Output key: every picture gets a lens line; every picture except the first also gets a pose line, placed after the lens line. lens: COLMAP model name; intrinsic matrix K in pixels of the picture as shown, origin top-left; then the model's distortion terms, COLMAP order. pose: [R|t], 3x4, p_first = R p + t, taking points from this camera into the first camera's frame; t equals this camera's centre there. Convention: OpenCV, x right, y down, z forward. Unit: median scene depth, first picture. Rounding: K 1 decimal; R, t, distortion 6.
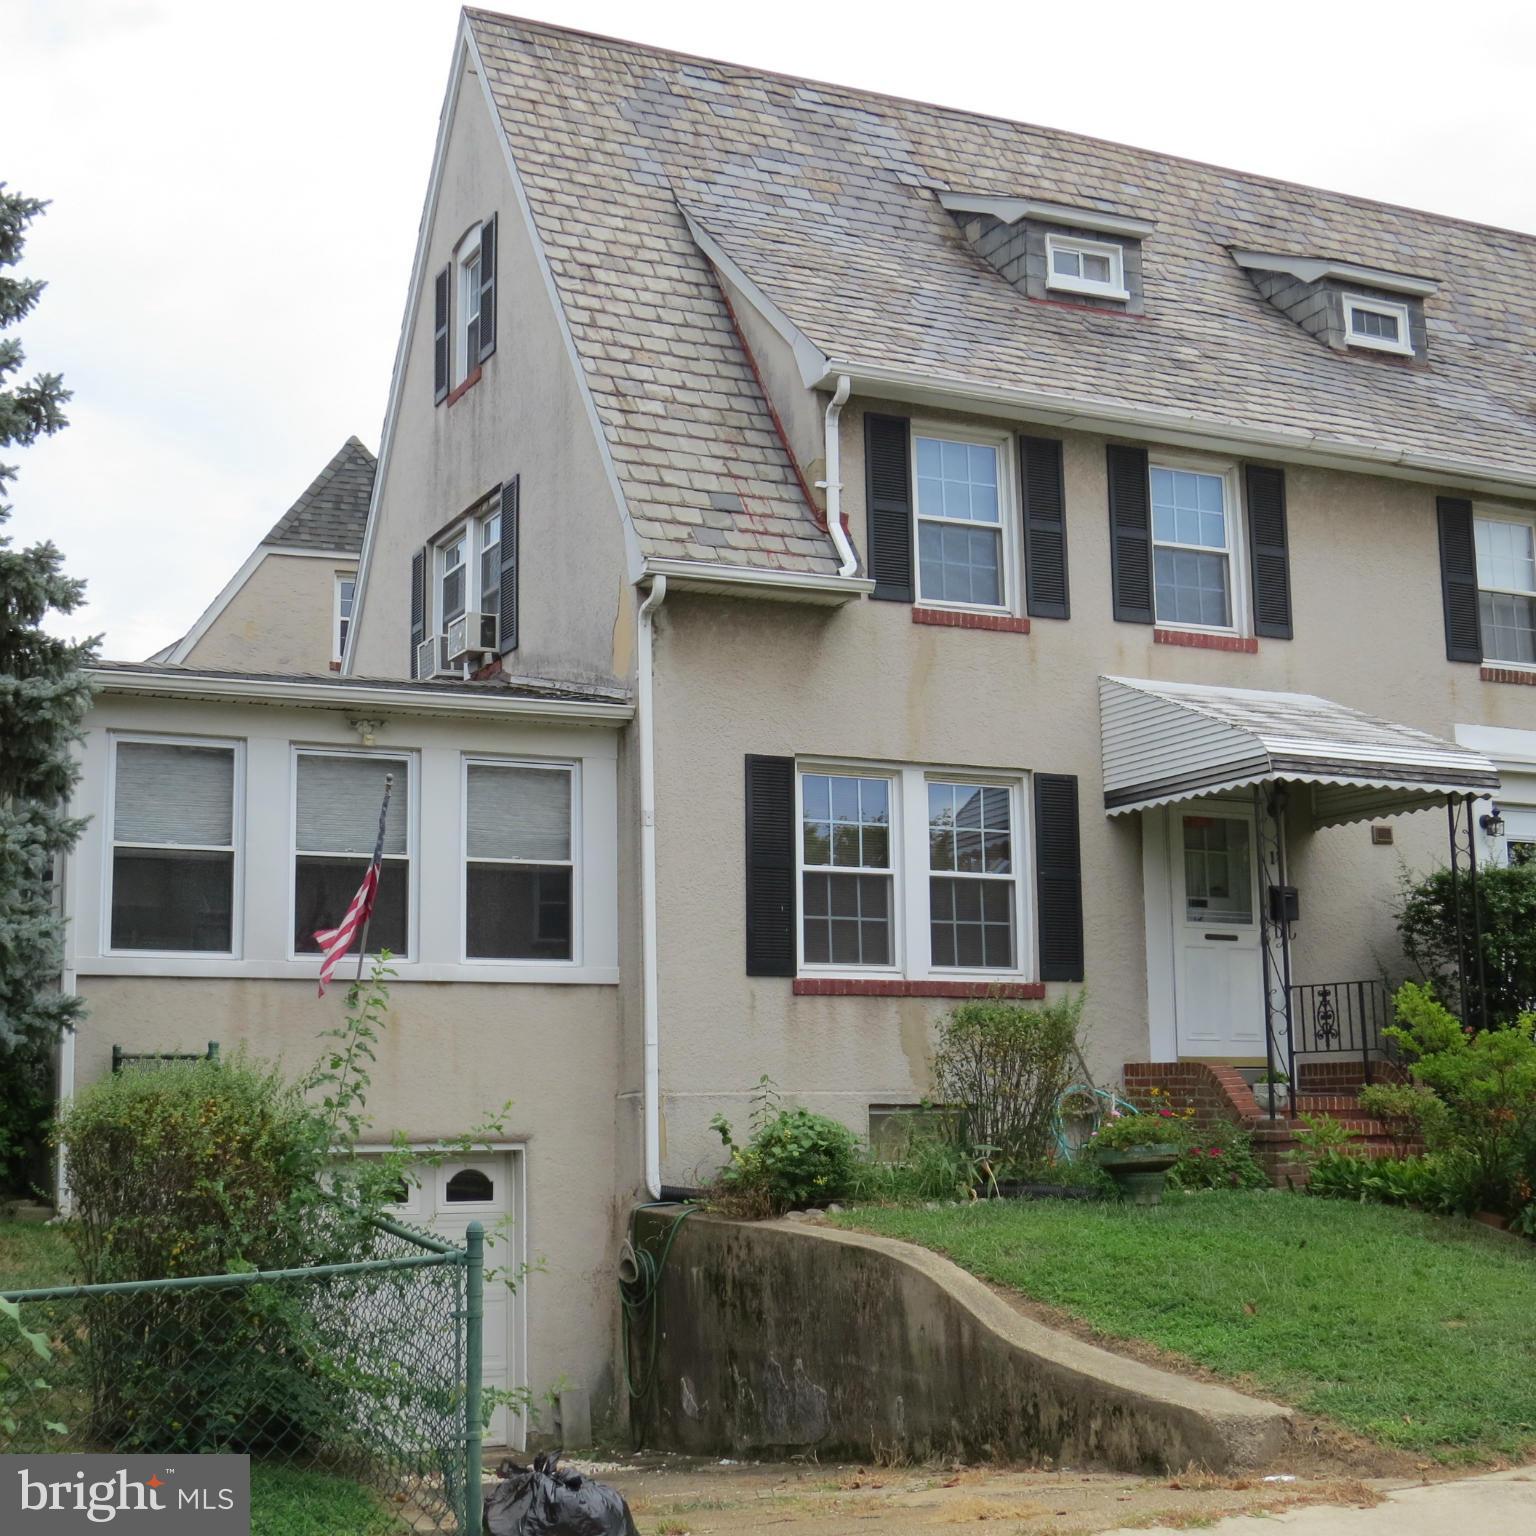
lens RADIAL K [[2129.2, 0, 762.5], [0, 2129.2, 763.6], [0, 0, 1]] dist [-0.003421, 0.000000]
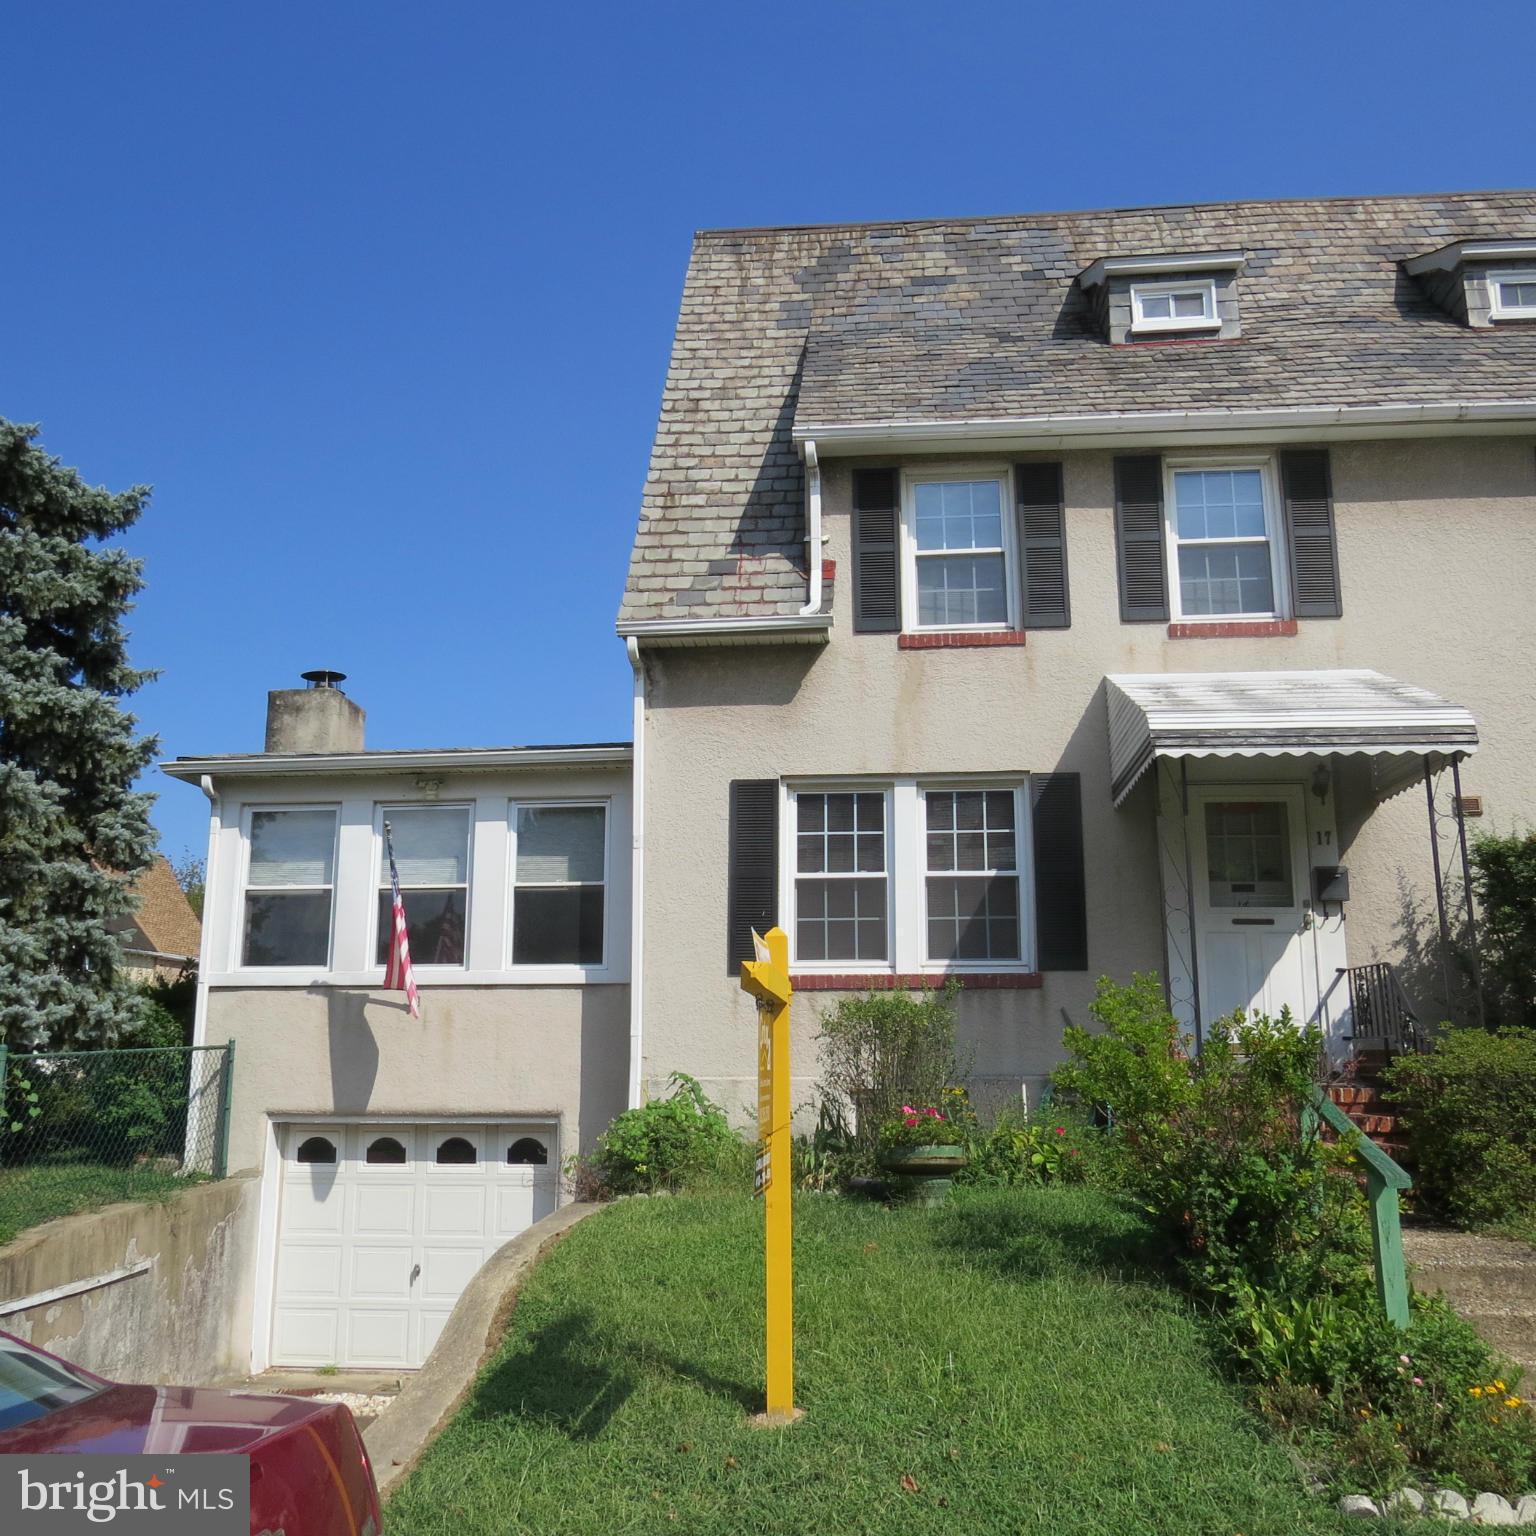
lens RADIAL K [[1435.8, 0, 769.1], [0, 1435.8, 776.3], [0, 0, 1]] dist [-0.001582, 0.000000]
pose [[0.866867, -0.090833, -0.490195, 0.372643], [0.073992, 0.995813, -0.053674, 0.034934], [0.493019, 0.010258, 0.869958, 0.319439]]
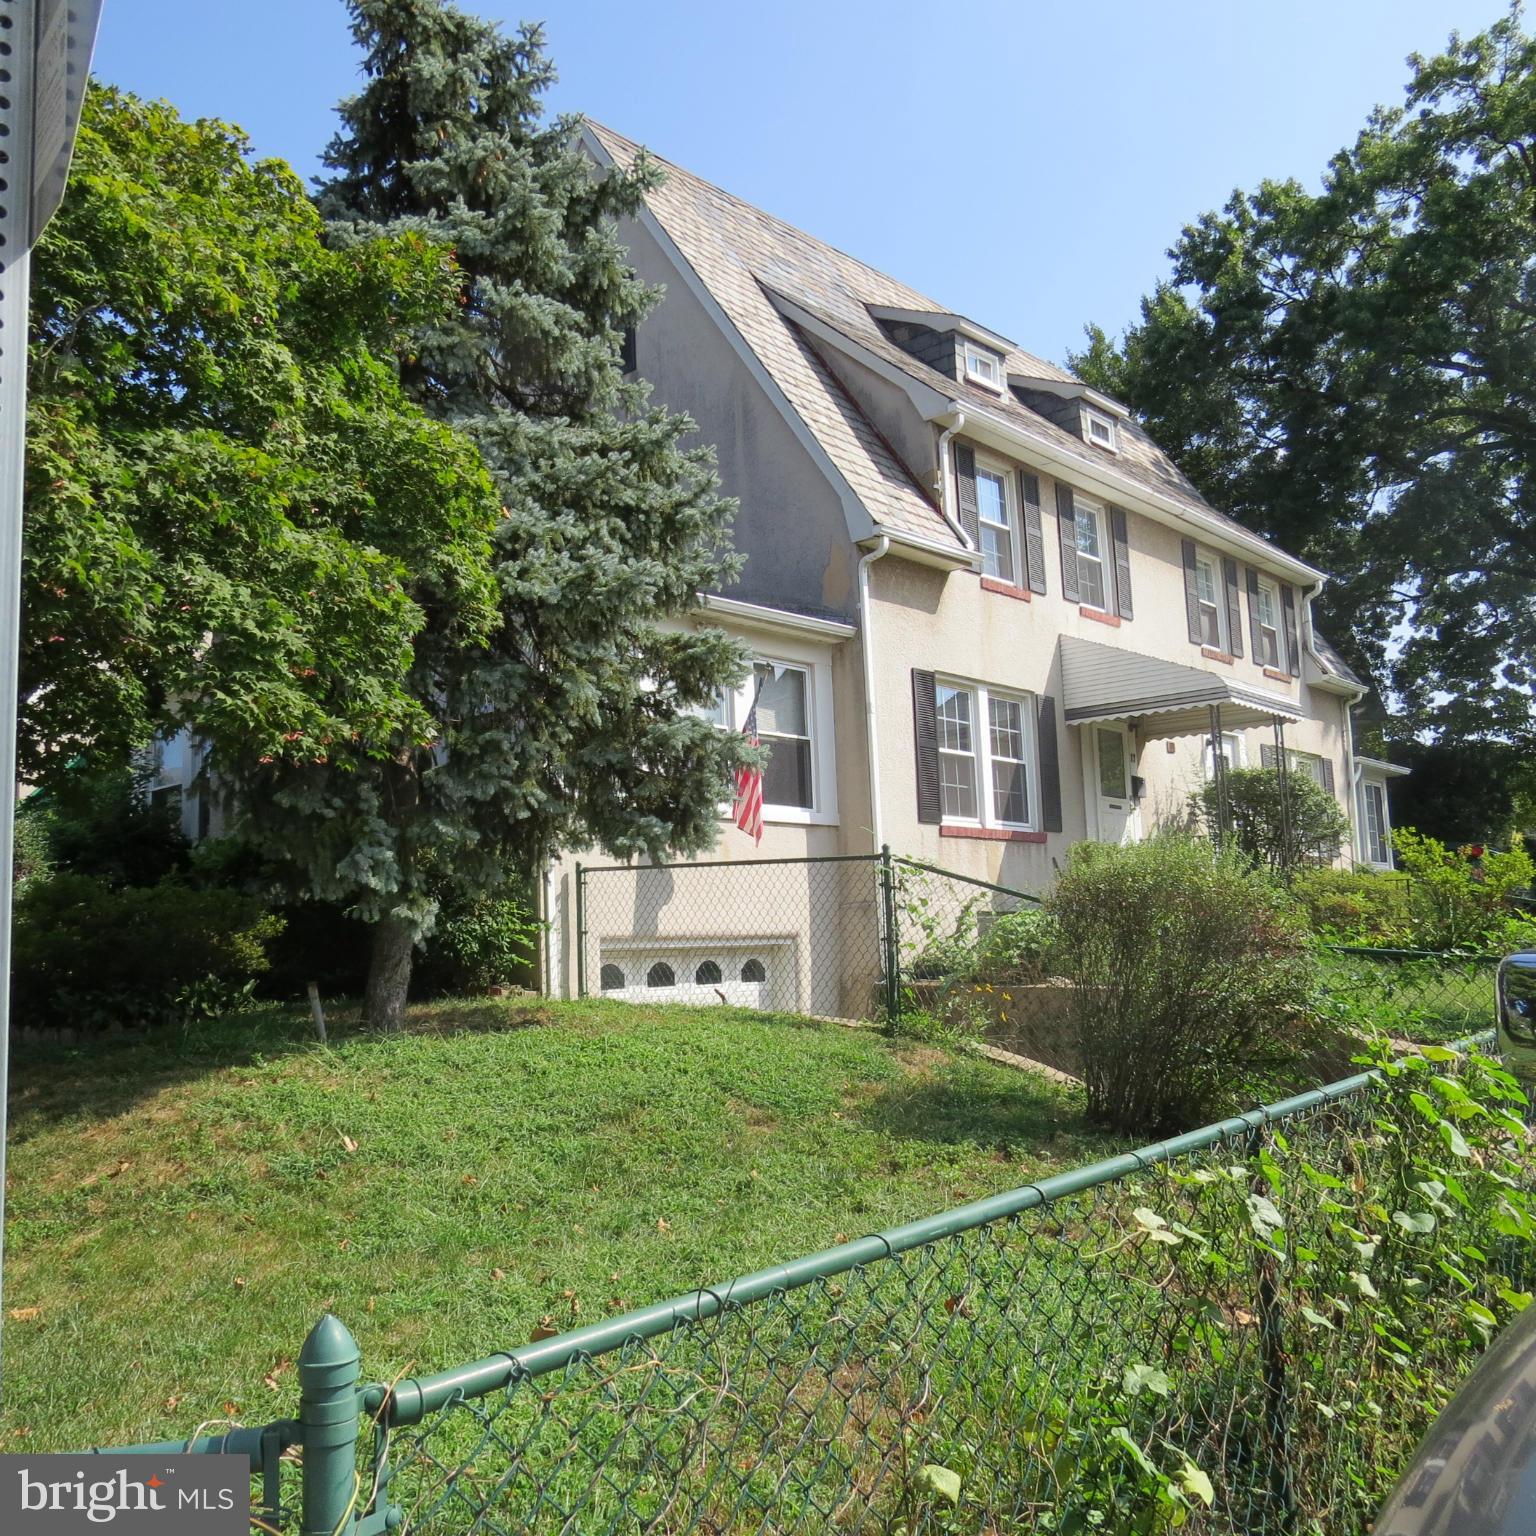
lens RADIAL K [[1435.8, 0, 771.1], [0, 1435.8, 767.1], [0, 0, 1]] dist [-0.001582, 0.000000]
pose [[0.916347, 0.030573, 0.399215, -0.460690], [-0.040008, 0.999082, 0.015323, 0.048781], [-0.398380, -0.030013, 0.916729, 0.141512]]
